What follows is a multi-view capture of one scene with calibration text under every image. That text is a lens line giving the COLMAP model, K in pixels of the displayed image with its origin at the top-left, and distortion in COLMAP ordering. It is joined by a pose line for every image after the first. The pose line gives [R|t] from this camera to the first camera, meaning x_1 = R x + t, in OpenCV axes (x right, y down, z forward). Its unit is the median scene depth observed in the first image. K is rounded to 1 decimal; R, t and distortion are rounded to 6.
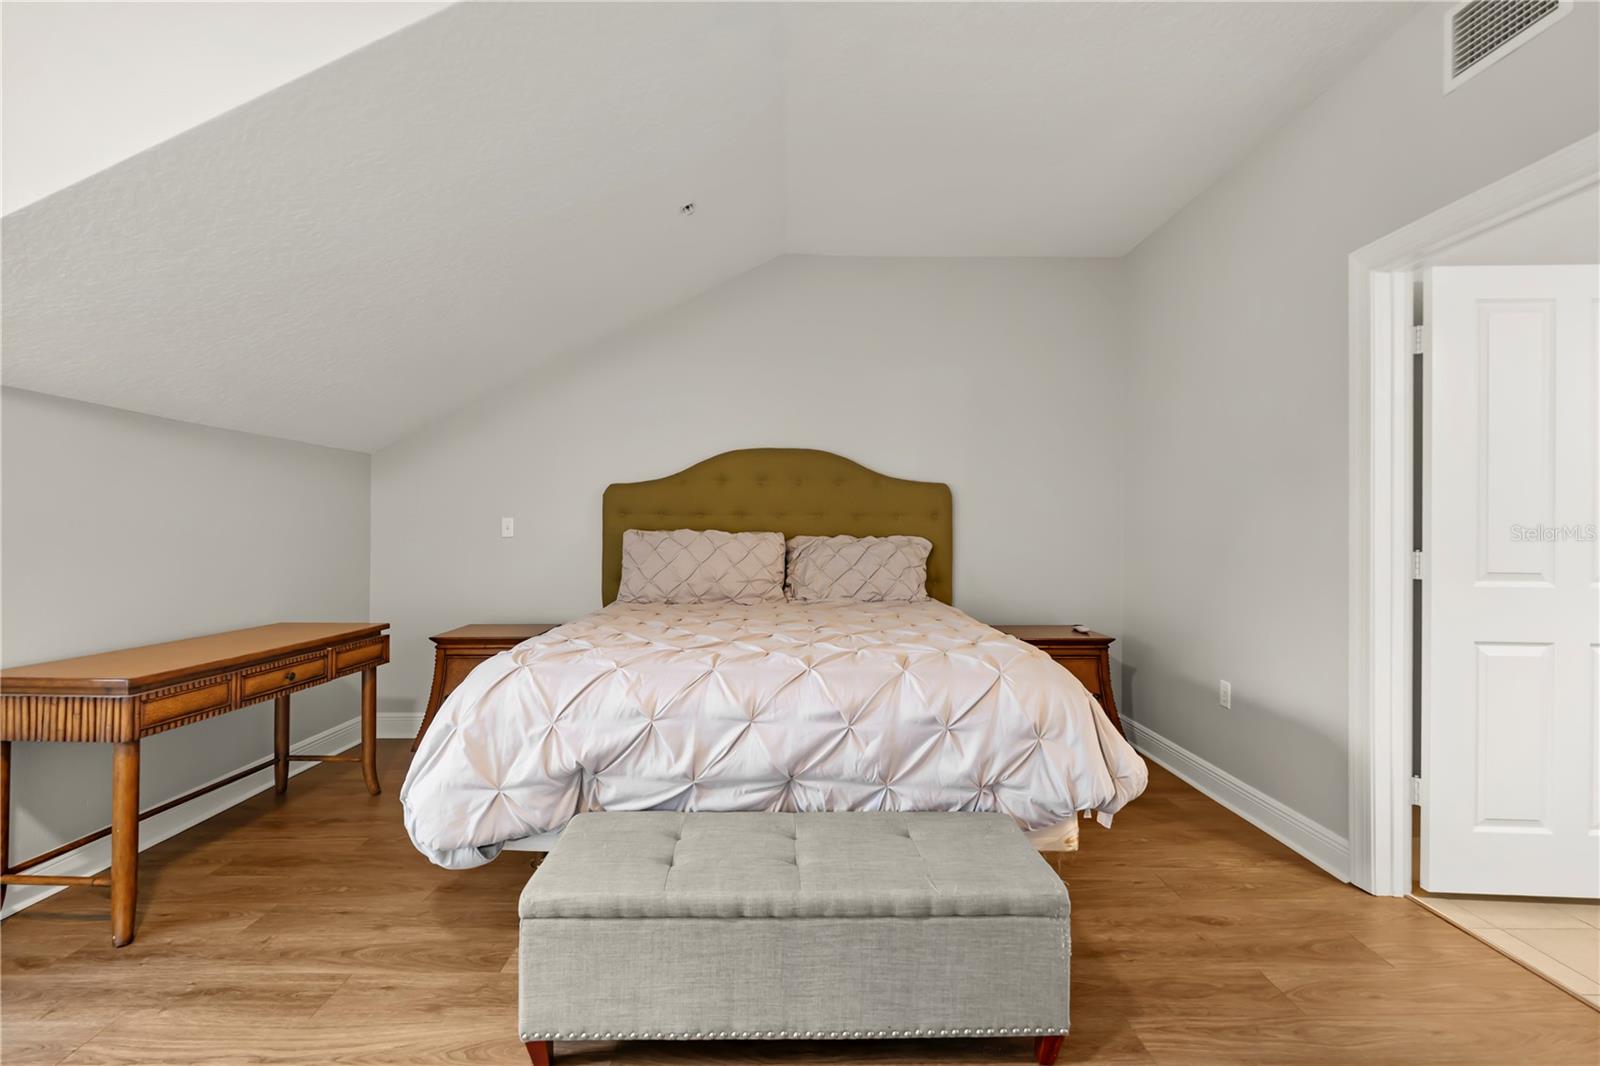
lens RADIAL K [[714.3, 0, 801.6], [0, 714.3, 527.1], [0, 0, 1]] dist [-0.001767, -0.000409]
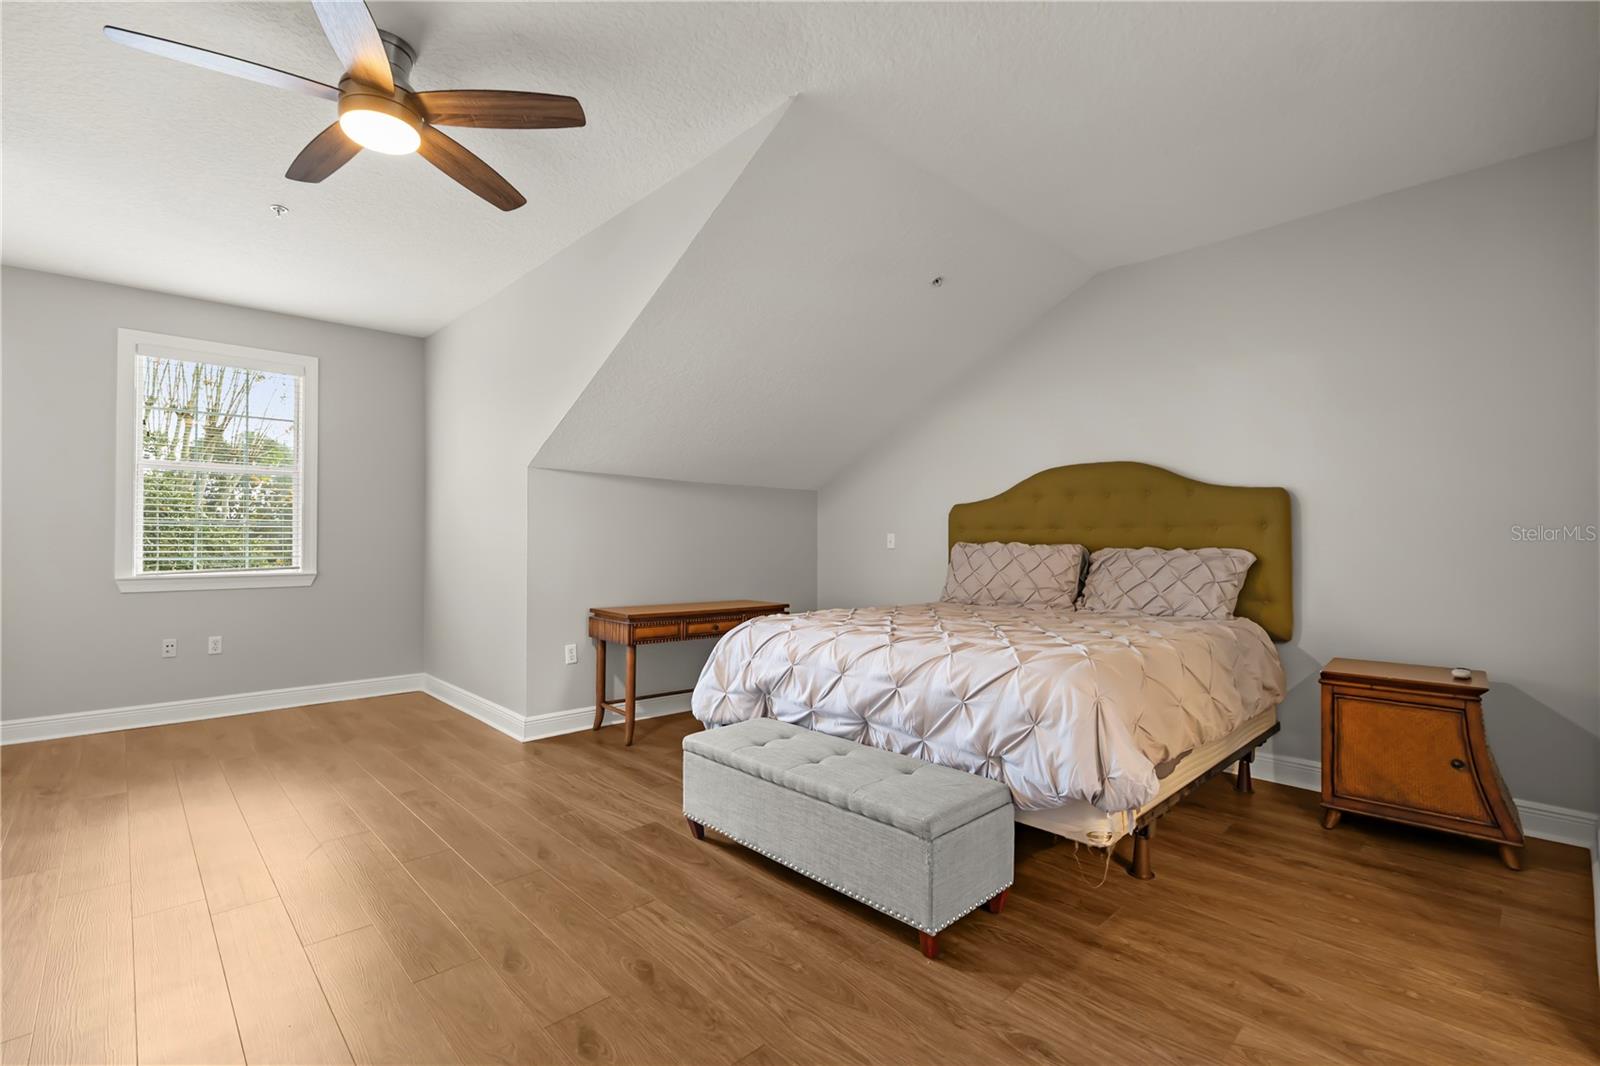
lens RADIAL K [[718.2, 0, 799.2], [0, 718.2, 542.4], [0, 0, 1]] dist [-0.001309, -0.000010]
pose [[0.674157, -0.004786, -0.738573, 0.911885], [0.002405, 0.999988, -0.004285, 0.015406], [0.738584, 0.001113, 0.674160, -0.025464]]
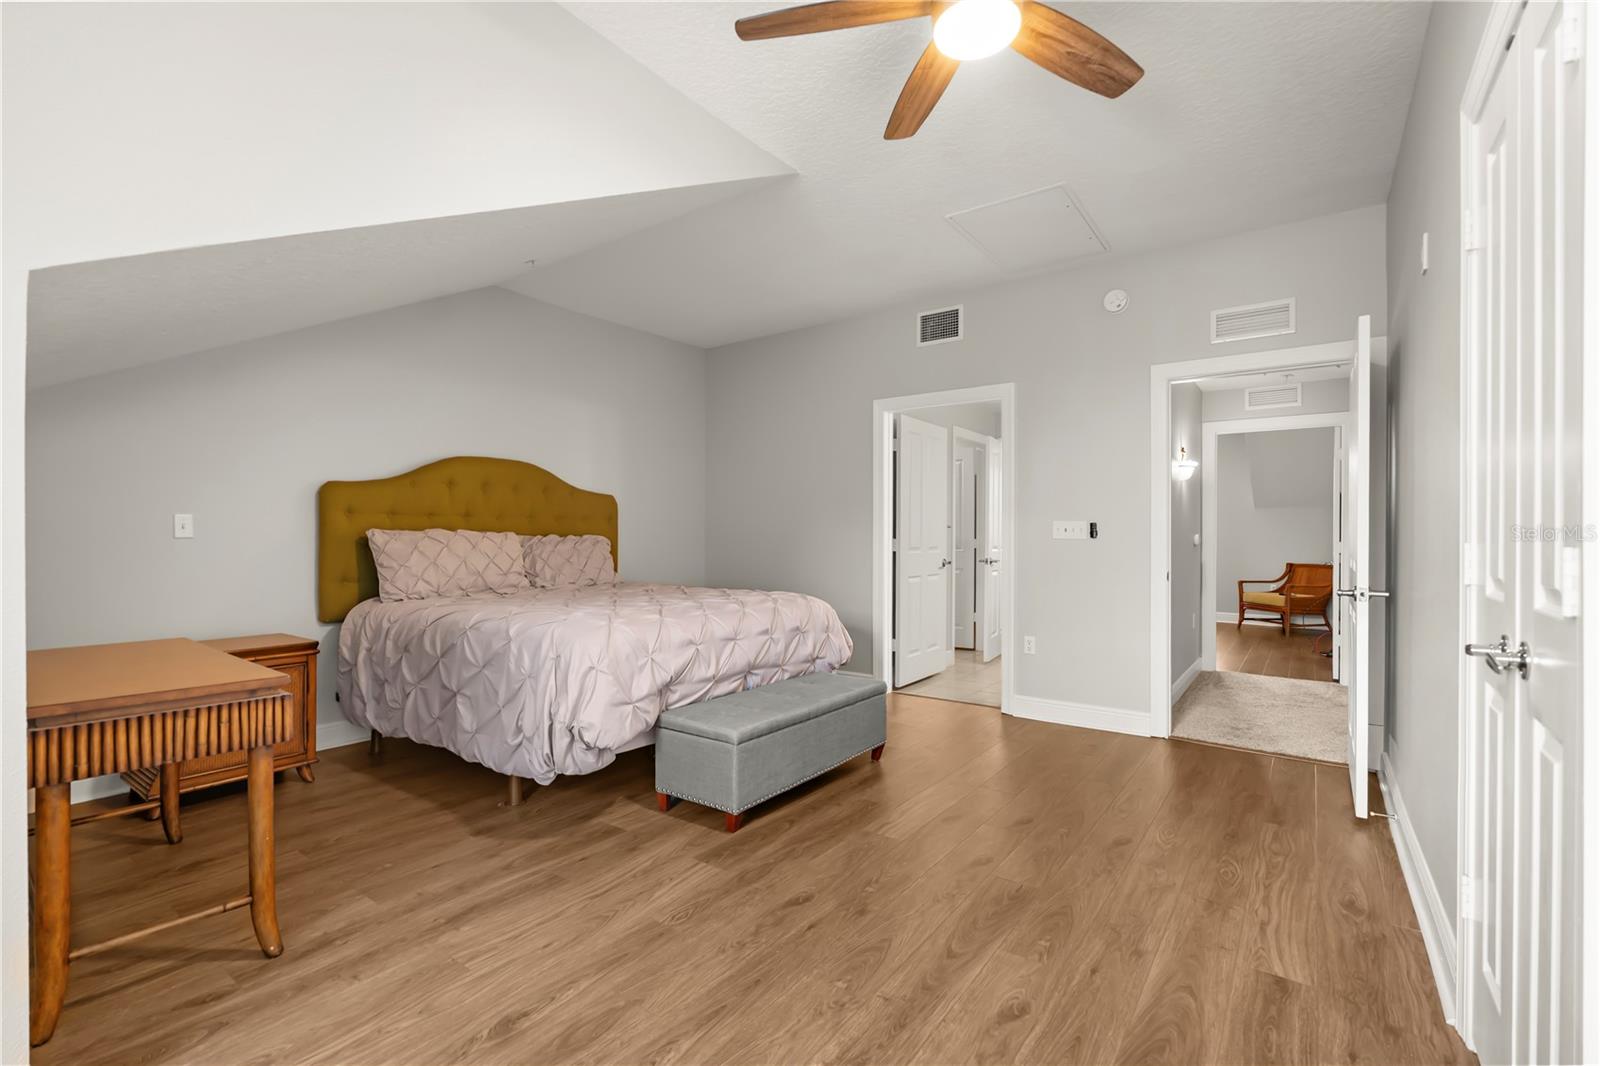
lens RADIAL K [[719.3, 0, 803.9], [0, 719.3, 535.8], [0, 0, 1]] dist [0.001882, 0.000092]
pose [[0.599894, -0.002896, 0.800074, -1.317986], [0.000653, 0.999995, 0.003130, 0.019508], [-0.800079, -0.001355, 0.599893, -0.154114]]
